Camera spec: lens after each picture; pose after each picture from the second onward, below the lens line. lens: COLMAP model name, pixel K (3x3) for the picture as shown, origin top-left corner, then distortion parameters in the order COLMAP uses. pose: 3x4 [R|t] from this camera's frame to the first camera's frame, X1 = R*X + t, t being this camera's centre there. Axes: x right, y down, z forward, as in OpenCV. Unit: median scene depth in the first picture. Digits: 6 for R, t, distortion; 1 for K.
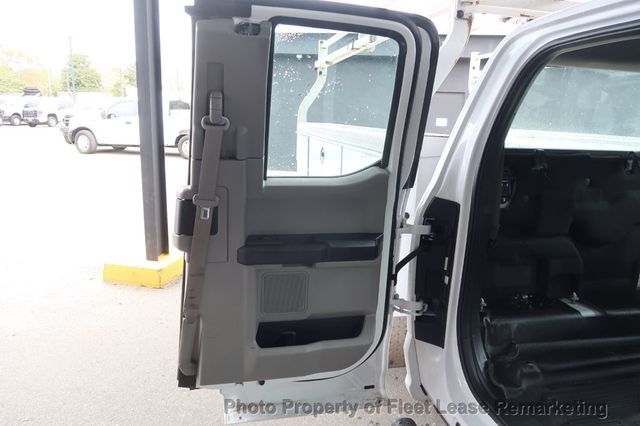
lens RADIAL K [[438.3, 0, 322.0], [0, 438.3, 213.4], [0, 0, 1]] dist [-0.025706, 0.004700]
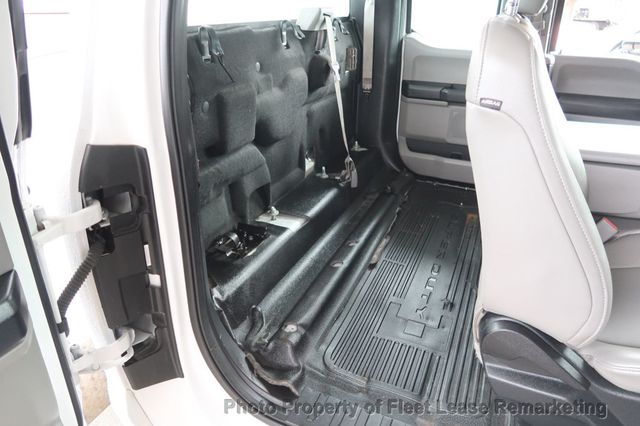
lens RADIAL K [[438.3, 0, 316.7], [0, 438.3, 212.9], [0, 0, 1]] dist [-0.025706, 0.004700]
pose [[0.584661, -0.374891, 0.719464, 0.029196], [0.178125, 0.924508, 0.336983, -0.081520], [-0.791481, -0.068866, 0.607301, 0.477311]]
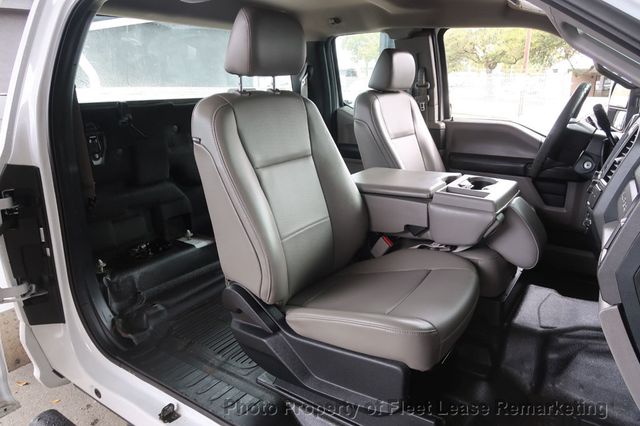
lens RADIAL K [[438.3, 0, 316.6], [0, 438.3, 212.2], [0, 0, 1]] dist [-0.025706, 0.004700]
pose [[0.719796, -0.230864, 0.654671, 0.110028], [0.176954, 0.972945, 0.148544, 0.034500], [-0.671253, 0.008925, 0.741175, -0.051465]]
